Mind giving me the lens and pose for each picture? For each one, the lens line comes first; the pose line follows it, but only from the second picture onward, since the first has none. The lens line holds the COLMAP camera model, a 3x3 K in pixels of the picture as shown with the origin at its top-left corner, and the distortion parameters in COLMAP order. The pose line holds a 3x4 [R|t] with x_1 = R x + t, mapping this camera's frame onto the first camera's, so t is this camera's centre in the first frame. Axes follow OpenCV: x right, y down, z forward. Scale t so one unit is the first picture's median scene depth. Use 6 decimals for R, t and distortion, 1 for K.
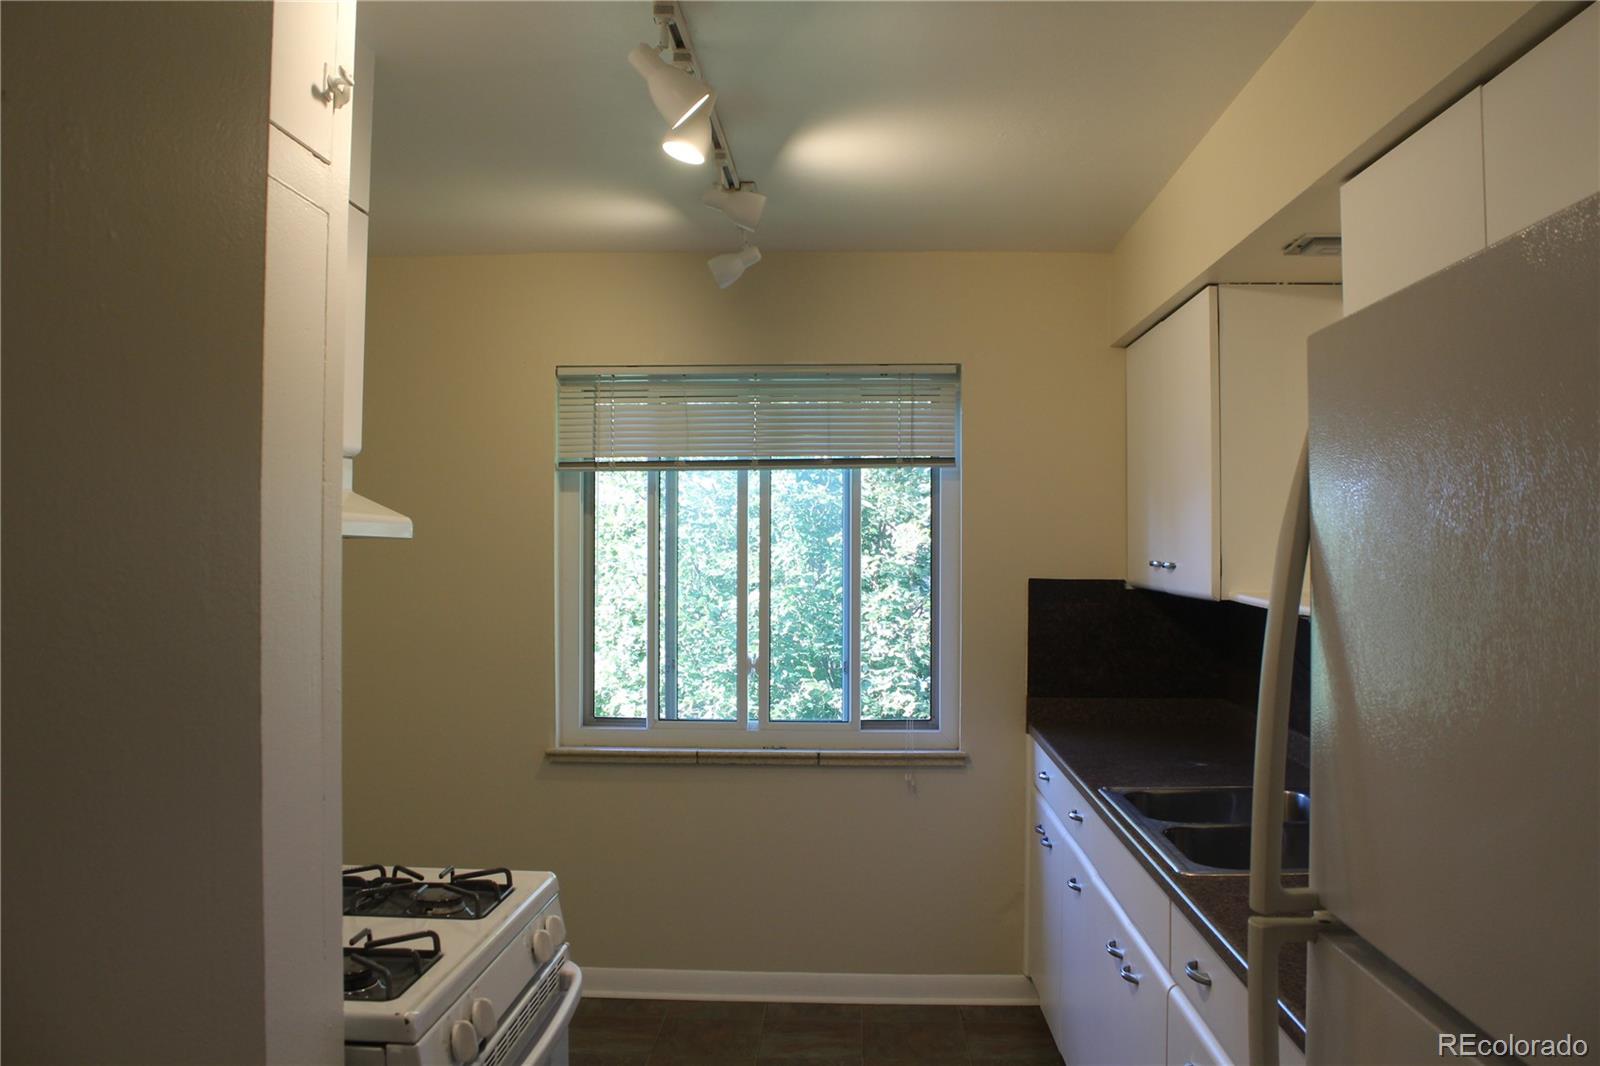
lens RADIAL K [[1352.4, 0, 800.0], [0, 1352.4, 533.0], [0, 0, 1]] dist [-0.173025, 0.156173]
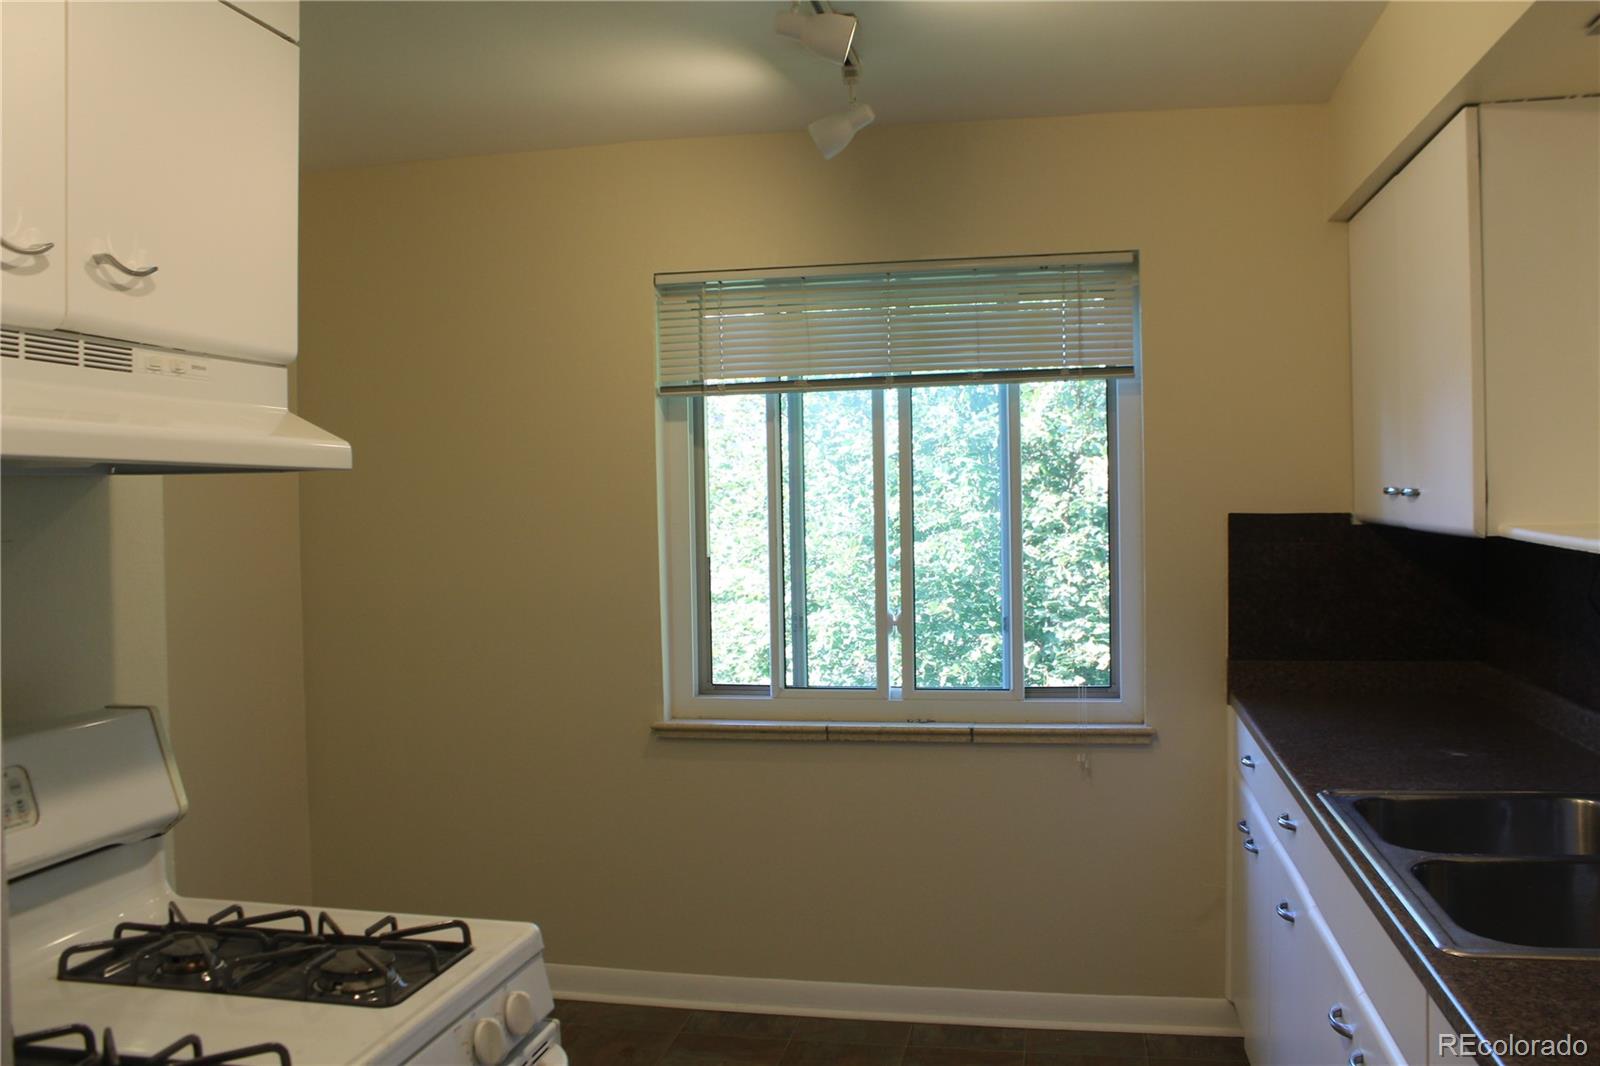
lens RADIAL K [[1352.4, 0, 800.0], [0, 1352.4, 533.0], [0, 0, 1]] dist [-0.173025, 0.156173]
pose [[0.987637, -0.016073, -0.155930, 0.039933], [0.022313, 0.999015, 0.038349, 0.009266], [0.155160, -0.041354, 0.987023, 0.170532]]
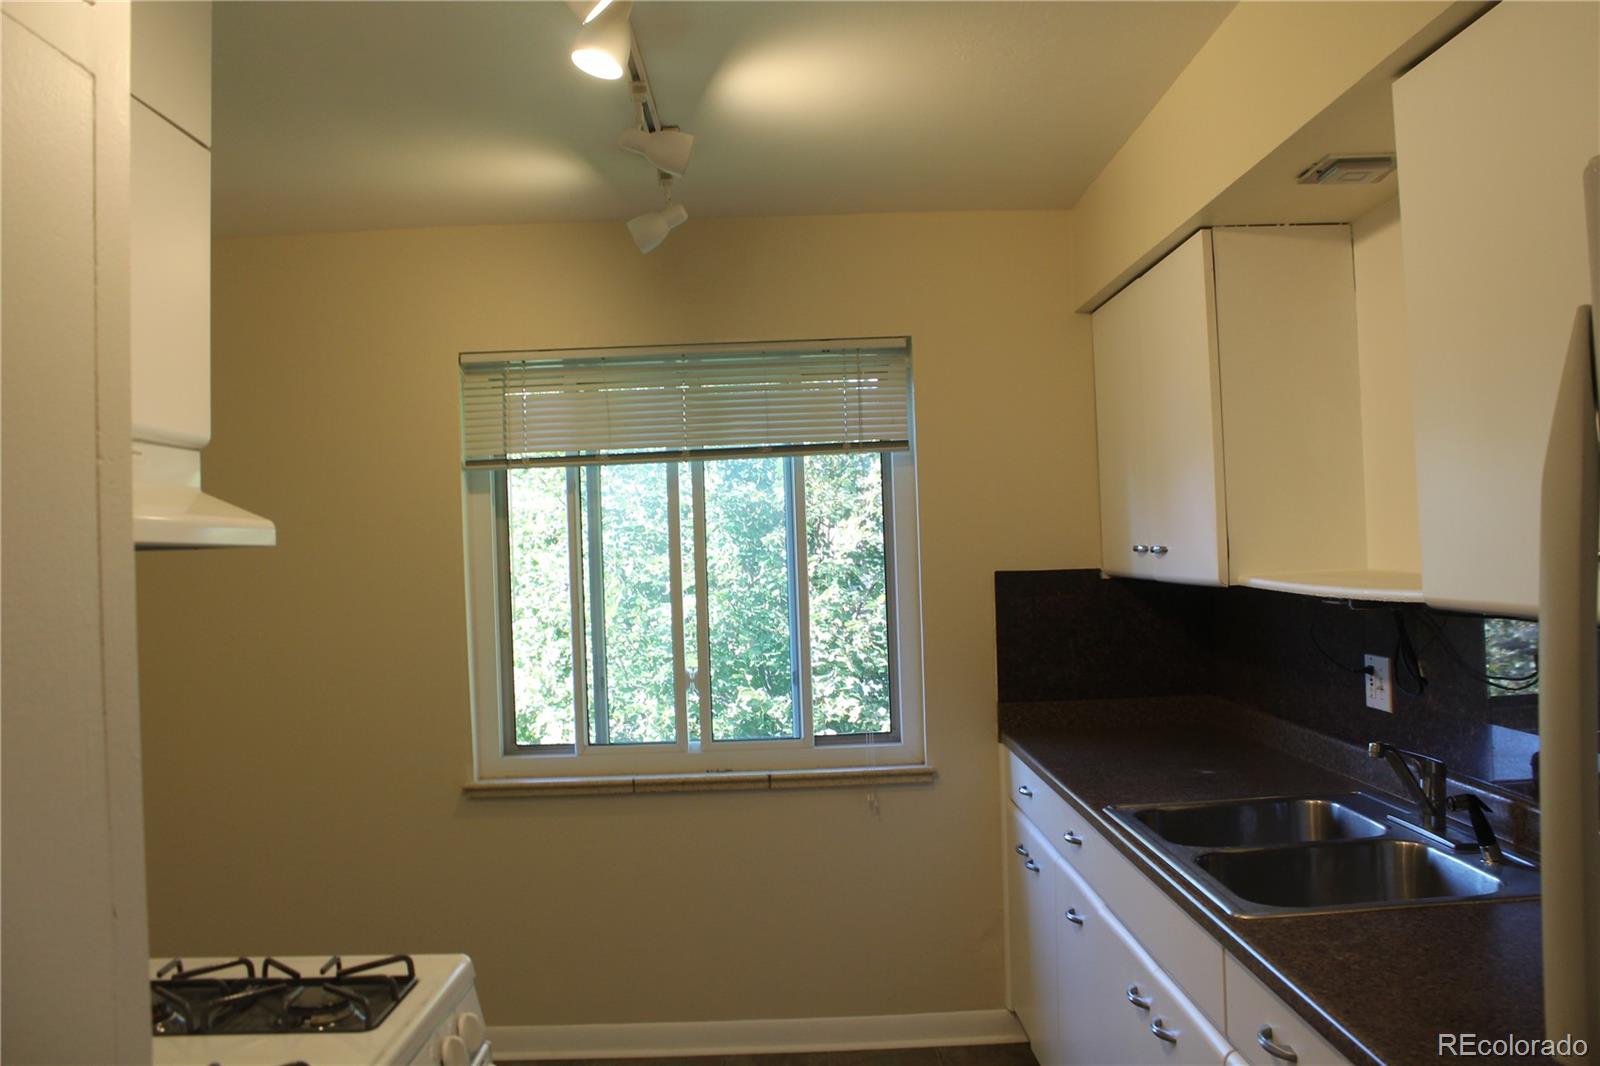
lens RADIAL K [[1352.4, 0, 800.0], [0, 1352.4, 533.0], [0, 0, 1]] dist [-0.173025, 0.156173]
pose [[0.997652, -0.036824, 0.057746, -0.011570], [0.037010, 0.999313, -0.002154, 0.005300], [-0.057627, 0.004286, 0.998329, 0.103917]]
